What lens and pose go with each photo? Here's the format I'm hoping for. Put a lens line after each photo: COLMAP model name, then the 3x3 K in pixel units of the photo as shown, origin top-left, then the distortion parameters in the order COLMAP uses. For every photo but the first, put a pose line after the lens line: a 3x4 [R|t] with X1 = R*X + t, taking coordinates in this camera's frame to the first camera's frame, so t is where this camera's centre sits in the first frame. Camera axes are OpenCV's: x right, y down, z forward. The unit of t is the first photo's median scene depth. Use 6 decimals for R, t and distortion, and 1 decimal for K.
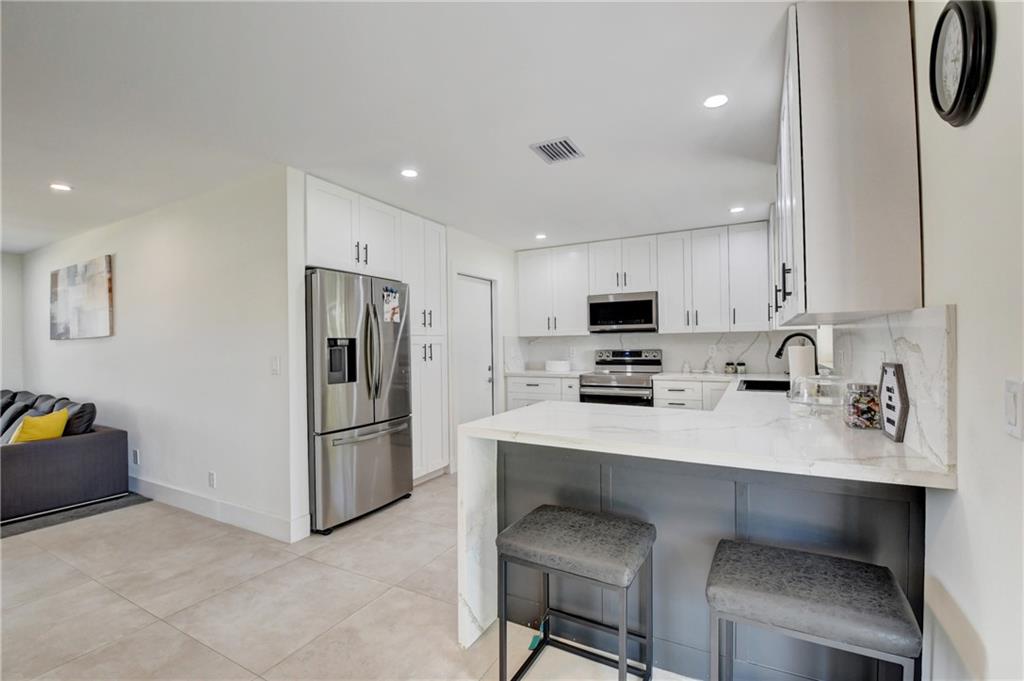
lens RADIAL K [[451.6, 0, 509.3], [0, 451.6, 343.0], [0, 0, 1]] dist [-0.006883, -0.012193]
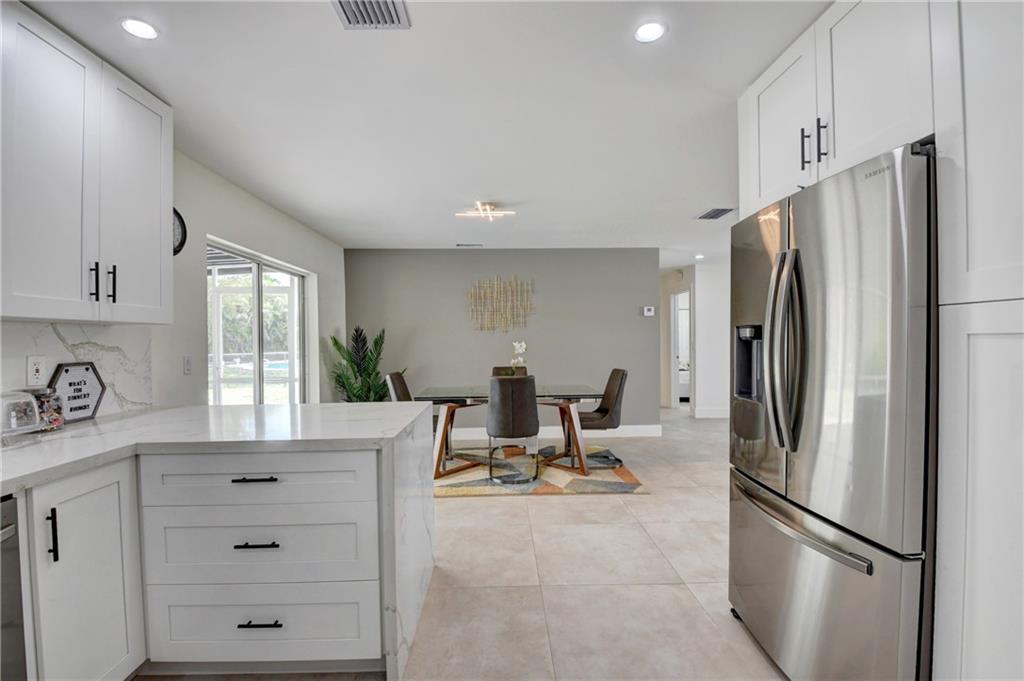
lens RADIAL K [[451.6, 0, 505.3], [0, 451.6, 347.2], [0, 0, 1]] dist [-0.006883, -0.012193]
pose [[-0.872950, 0.026264, -0.487102, 0.191866], [0.018177, 0.999607, 0.021321, -0.000774], [0.487470, 0.009759, -0.873085, 1.249911]]
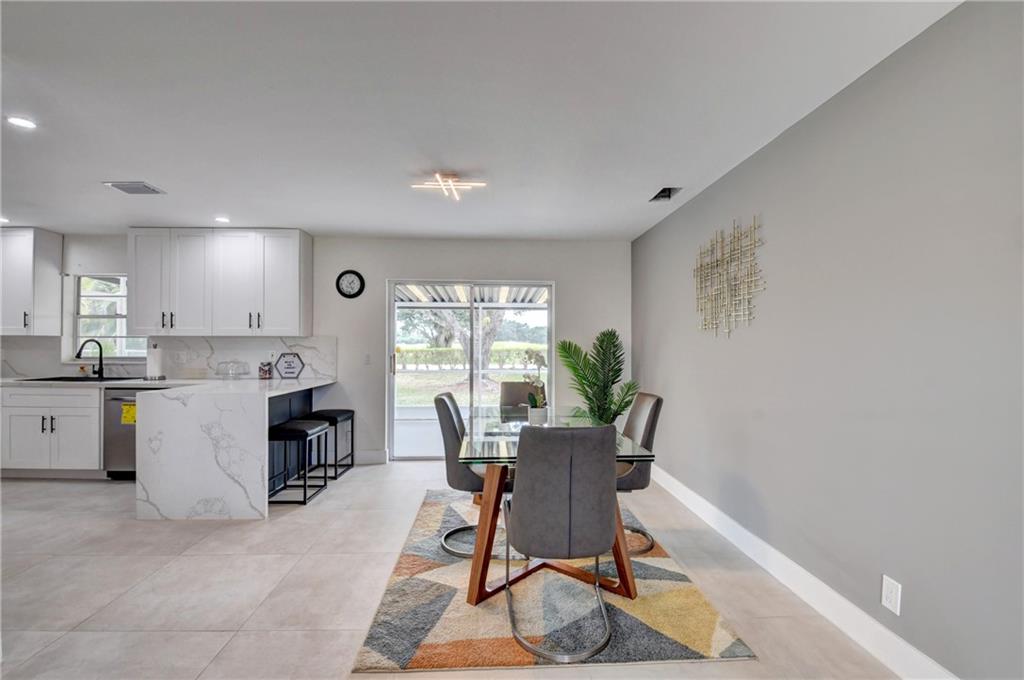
lens RADIAL K [[451.6, 0, 510.5], [0, 451.6, 342.7], [0, 0, 1]] dist [-0.006883, -0.012193]
pose [[-0.517258, 0.014832, 0.855701, -1.150441], [0.003567, 0.999878, -0.015175, 0.012803], [-0.855822, -0.004797, -0.517248, 0.597546]]
